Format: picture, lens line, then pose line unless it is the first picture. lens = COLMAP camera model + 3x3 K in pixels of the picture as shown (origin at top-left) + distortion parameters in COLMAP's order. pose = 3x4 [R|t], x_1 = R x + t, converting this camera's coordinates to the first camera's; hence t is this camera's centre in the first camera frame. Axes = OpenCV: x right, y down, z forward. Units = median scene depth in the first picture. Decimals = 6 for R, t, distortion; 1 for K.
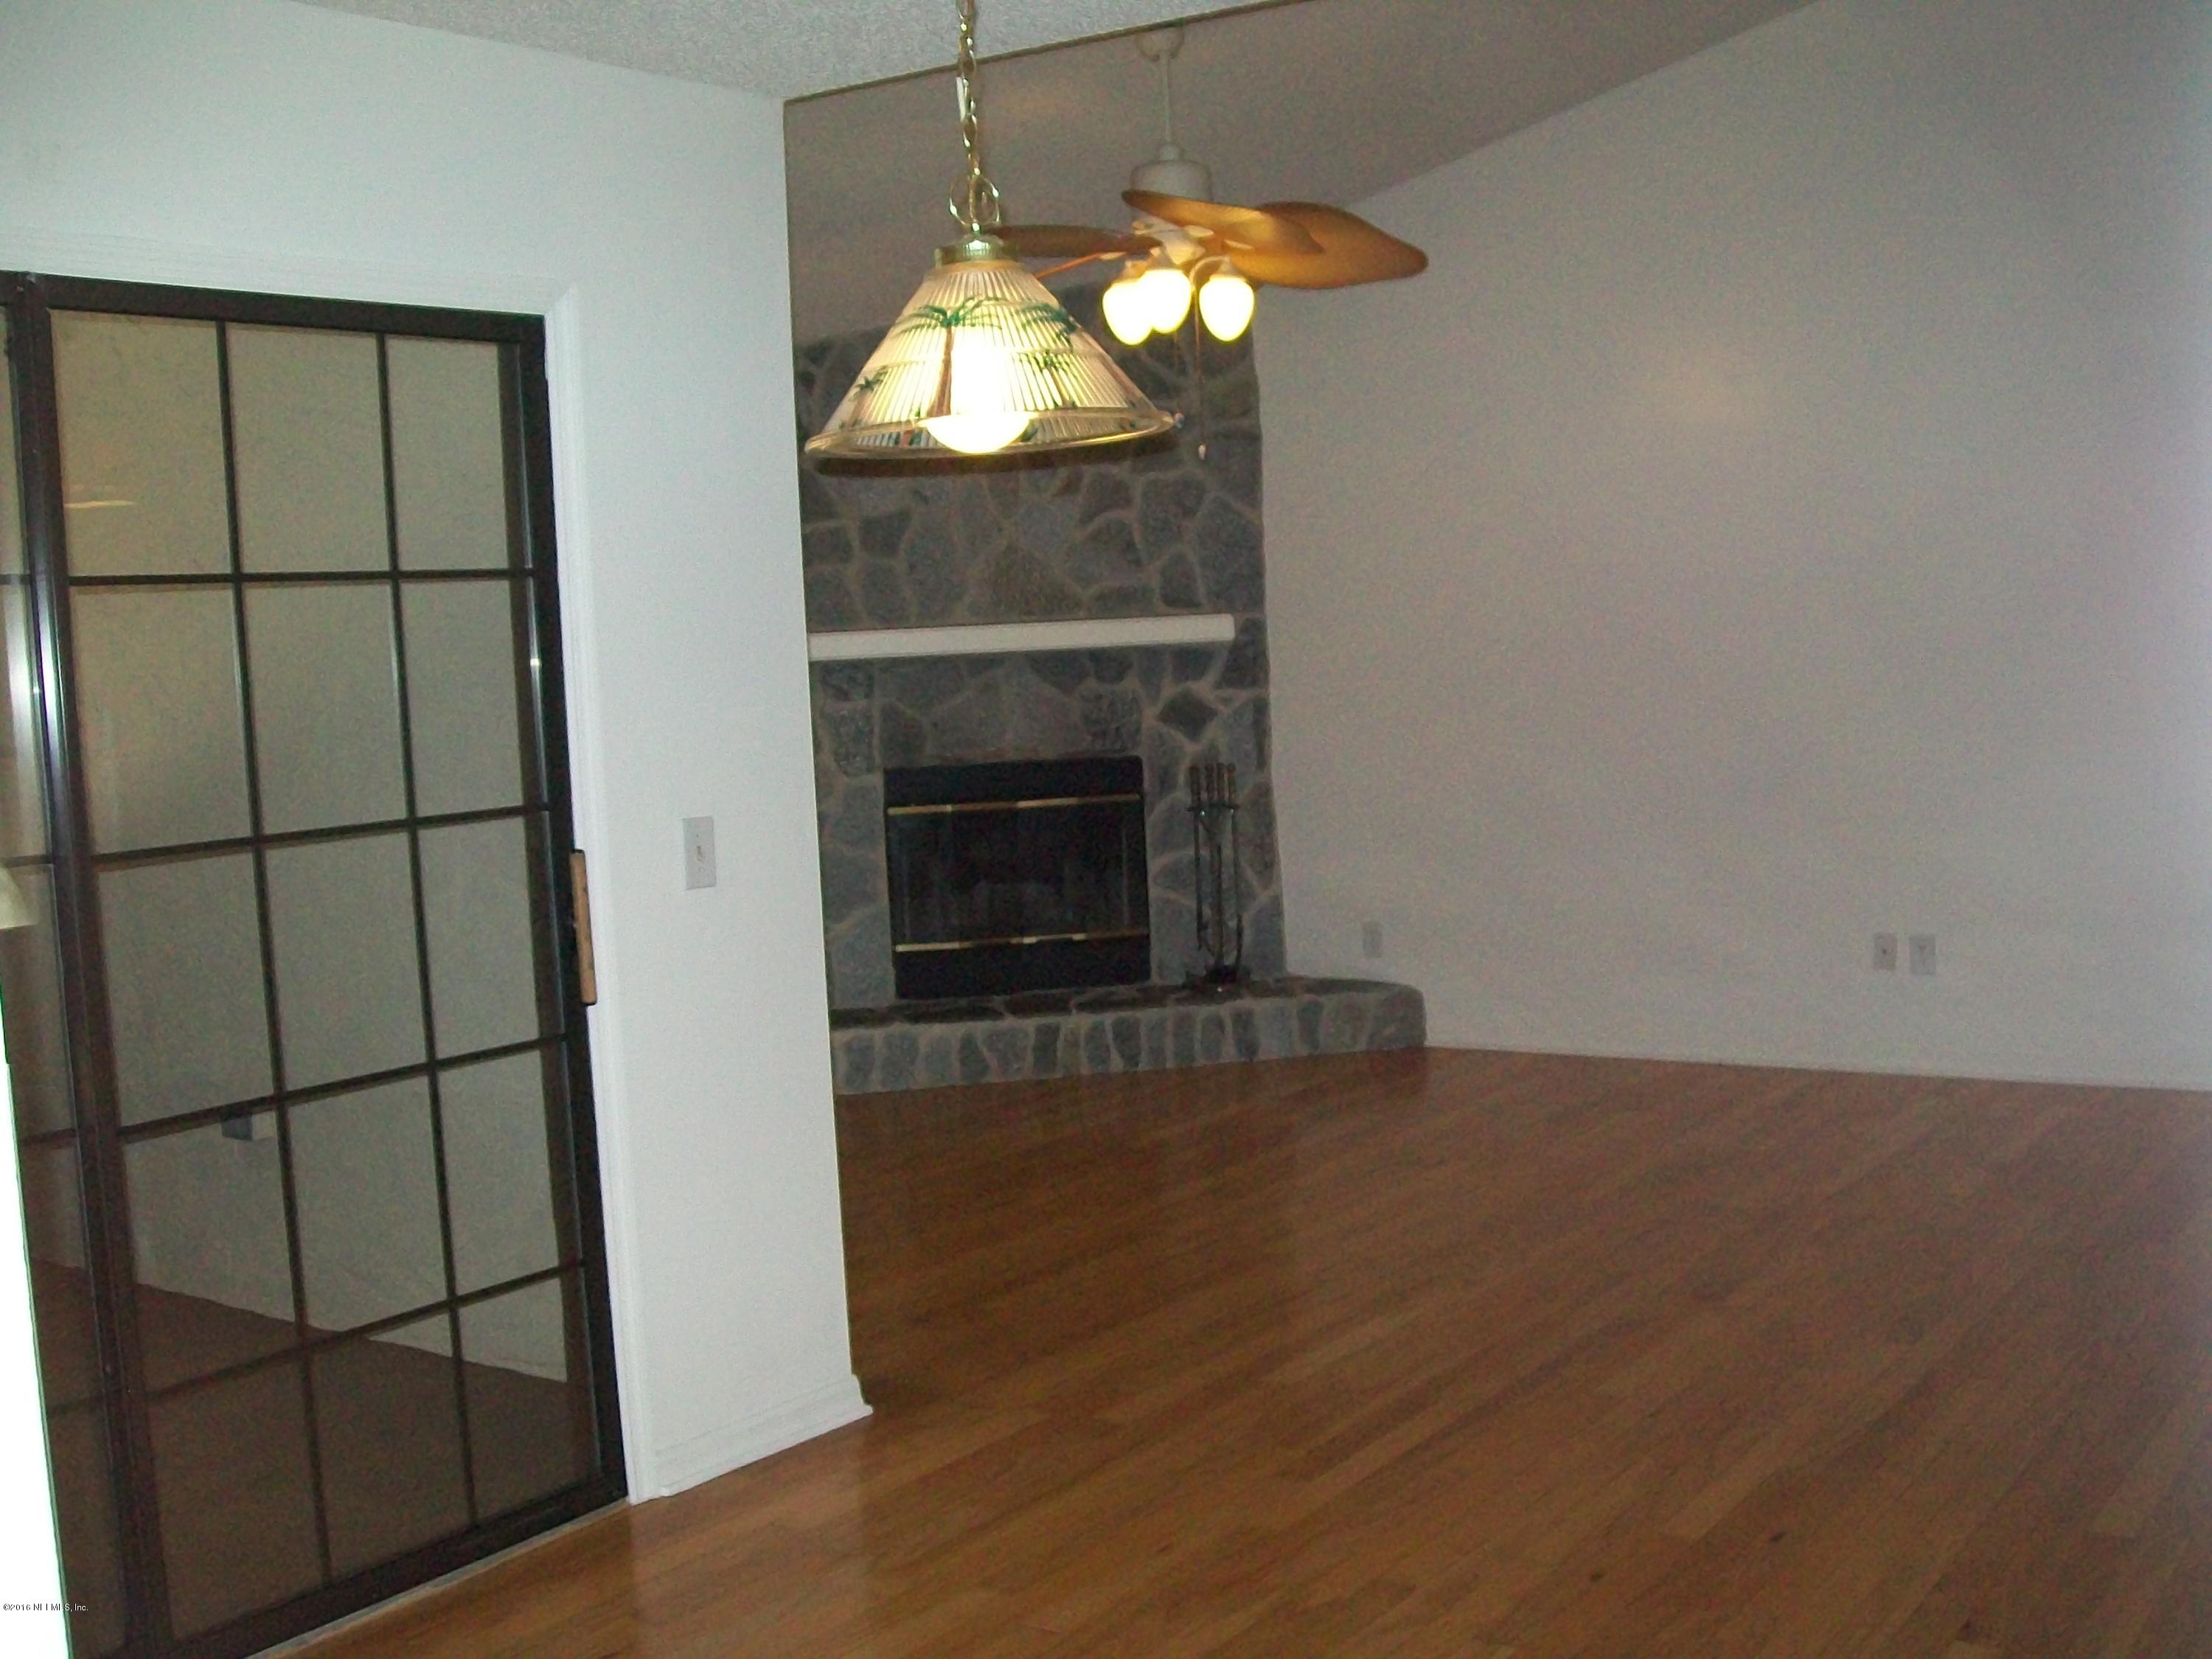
lens RADIAL K [[2332.4, 0, 1111.4], [0, 2332.4, 826.8], [0, 0, 1]] dist [-0.153894, 0.000000]
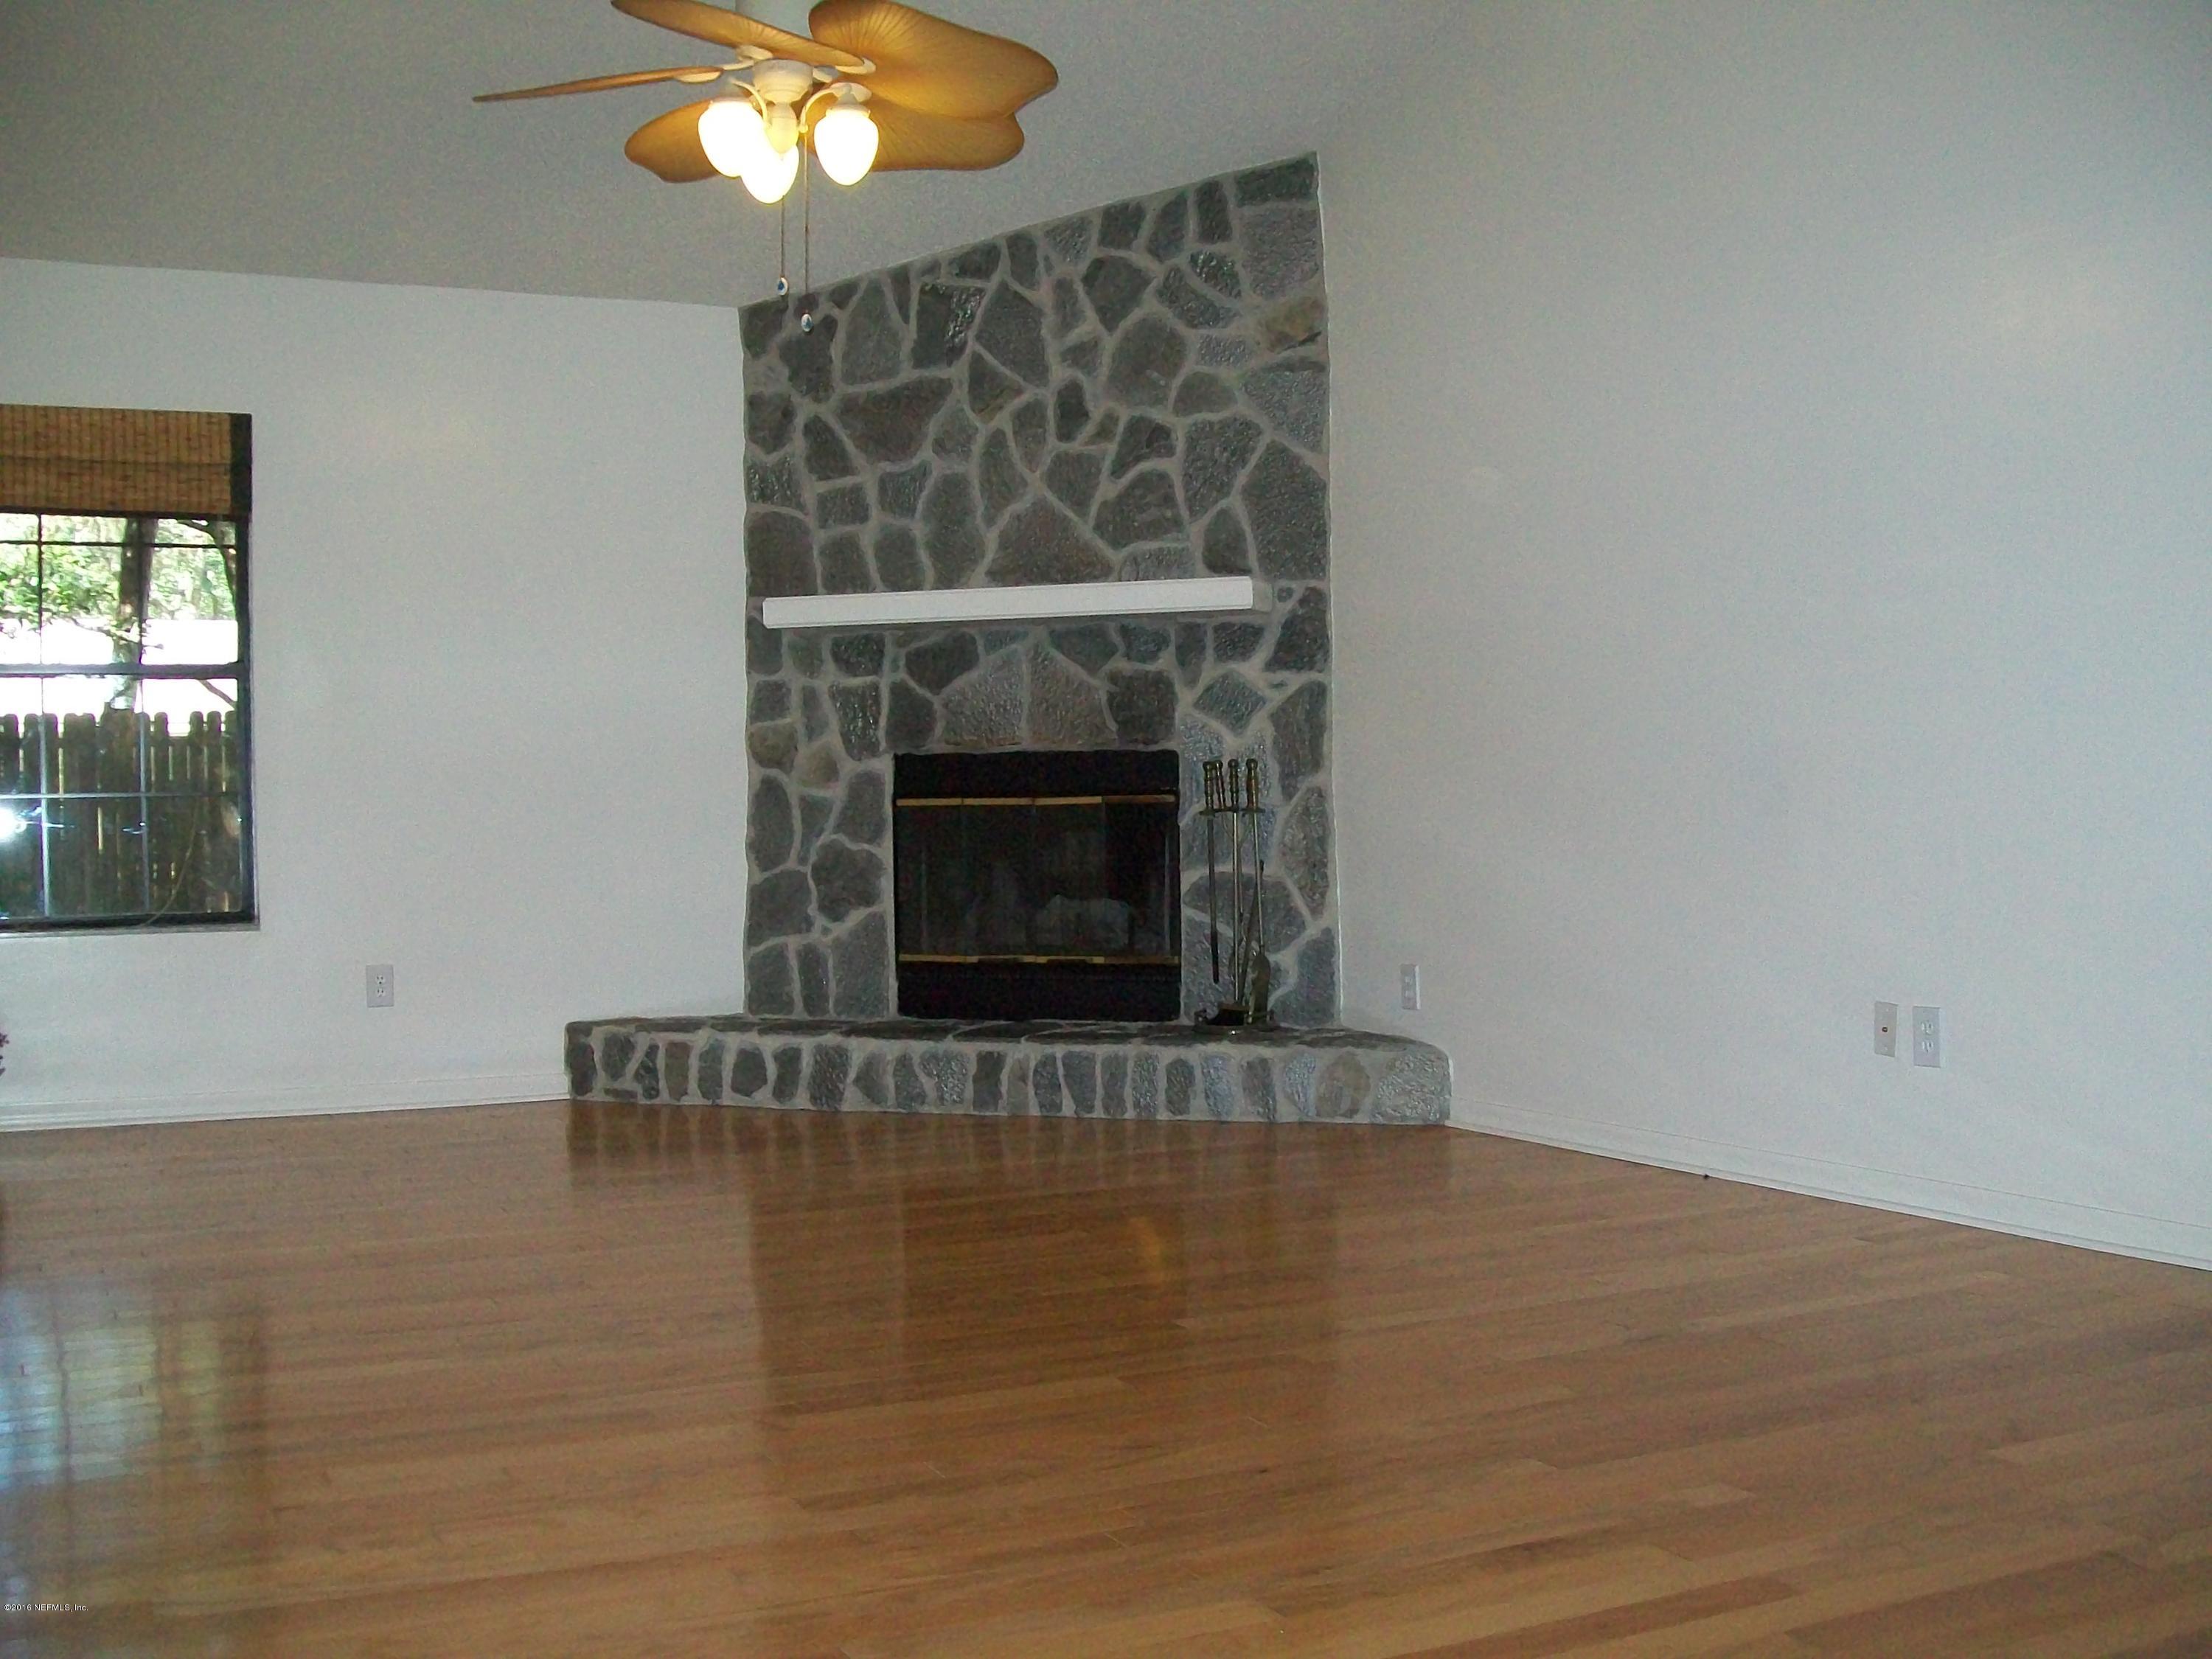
lens RADIAL K [[2332.4, 0, 1105.6], [0, 2332.4, 832.7], [0, 0, 1]] dist [-0.153894, 0.000000]
pose [[0.885359, 0.042083, -0.462999, 0.384080], [-0.063481, 0.997510, -0.030723, 0.027132], [0.460553, 0.056593, 0.885826, 0.247558]]
